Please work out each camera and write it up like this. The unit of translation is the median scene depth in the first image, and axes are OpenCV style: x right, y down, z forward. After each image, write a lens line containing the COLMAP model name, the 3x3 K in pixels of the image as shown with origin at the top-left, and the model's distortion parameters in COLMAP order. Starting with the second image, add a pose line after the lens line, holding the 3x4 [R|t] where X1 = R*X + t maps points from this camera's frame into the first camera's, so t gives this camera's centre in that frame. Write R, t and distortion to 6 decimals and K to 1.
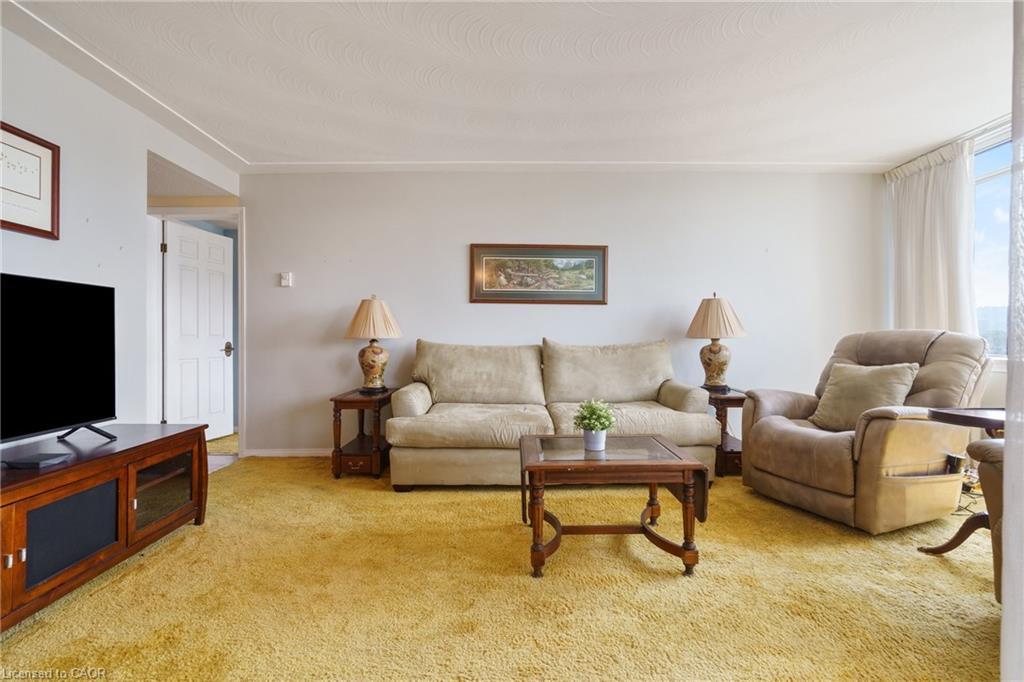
lens RADIAL K [[474.0, 0, 506.3], [0, 474.0, 334.3], [0, 0, 1]] dist [-0.000589, 0.000487]
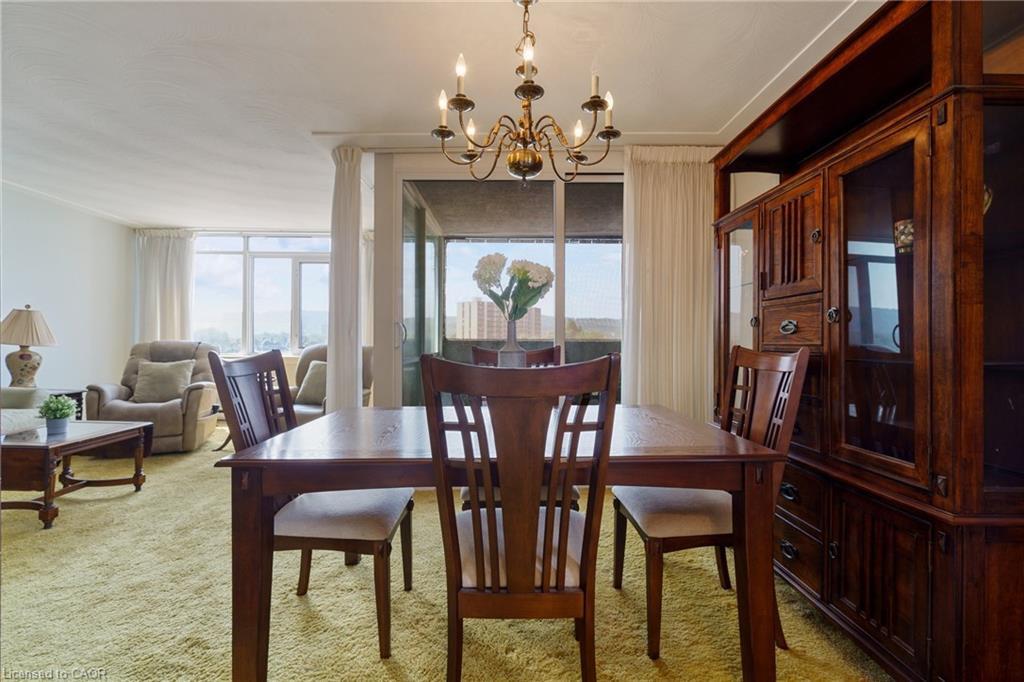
lens RADIAL K [[469.8, 0, 509.4], [0, 469.8, 337.2], [0, 0, 1]] dist [-0.001538, 0.000113]
pose [[0.005985, 0.008249, 0.999948, -0.689728], [-0.018361, 0.999798, -0.008138, -0.023686], [-0.999814, -0.018311, 0.006135, -0.165136]]
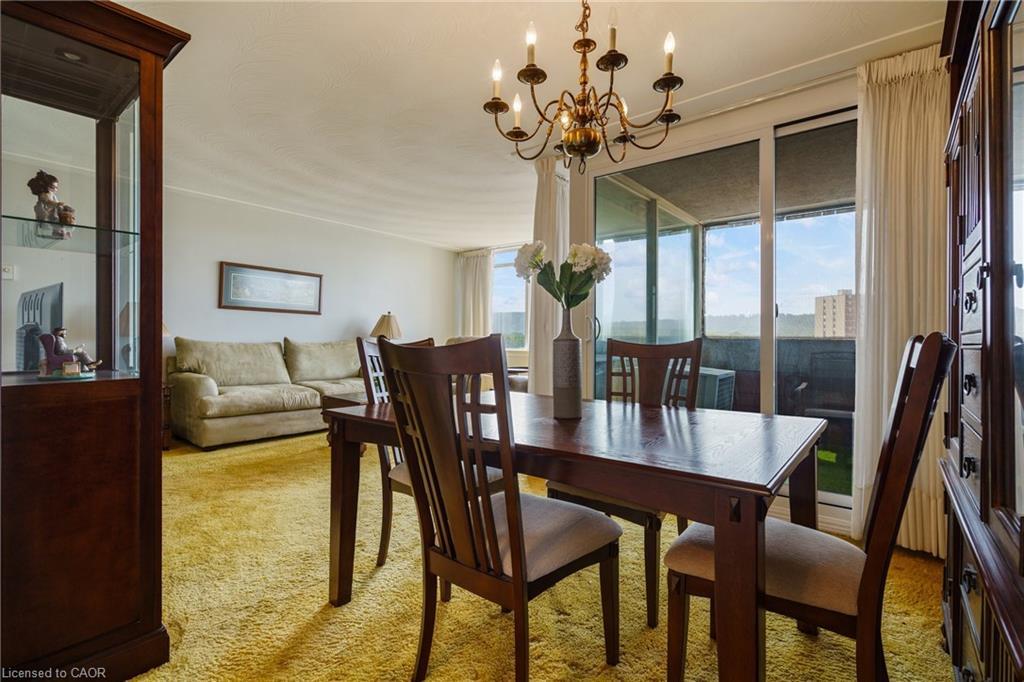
lens RADIAL K [[474.0, 0, 506.3], [0, 474.0, 334.3], [0, 0, 1]] dist [-0.000589, 0.000487]
pose [[0.640198, 0.016051, 0.768042, -0.607951], [-0.024178, 0.999707, -0.000739, -0.016667], [-0.767829, -0.018097, 0.640399, -0.422636]]
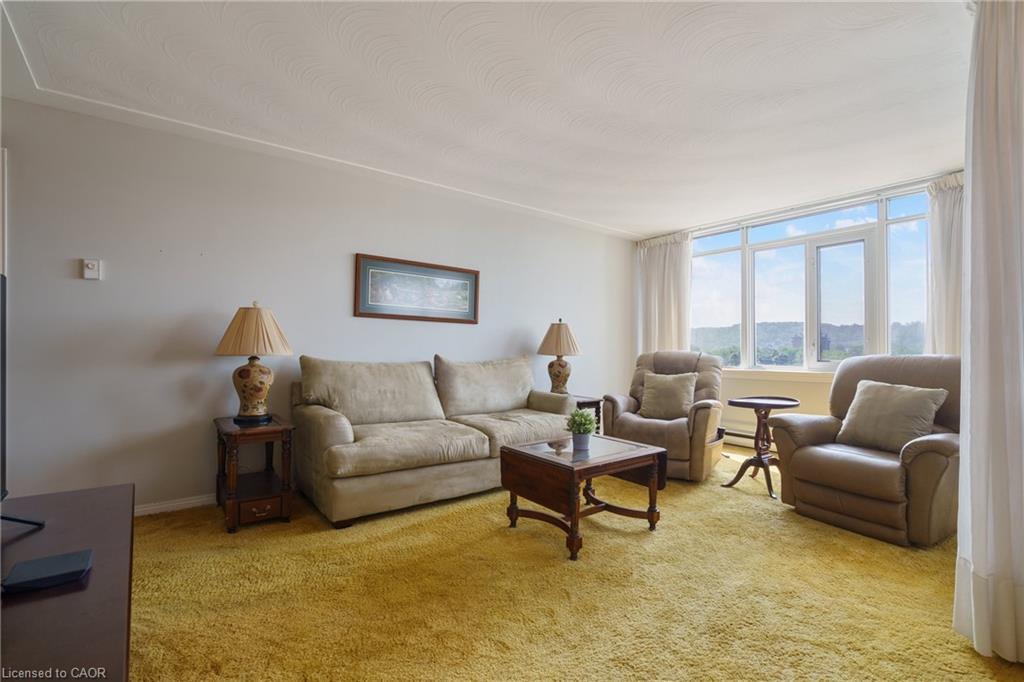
lens RADIAL K [[470.4, 0, 513.0], [0, 470.4, 345.6], [0, 0, 1]] dist [-0.002502, 0.000005]
pose [[0.796806, 0.012955, 0.604096, -0.426029], [-0.013371, 0.999903, -0.003808, -0.010748], [-0.604087, -0.005043, 0.796903, 0.085391]]
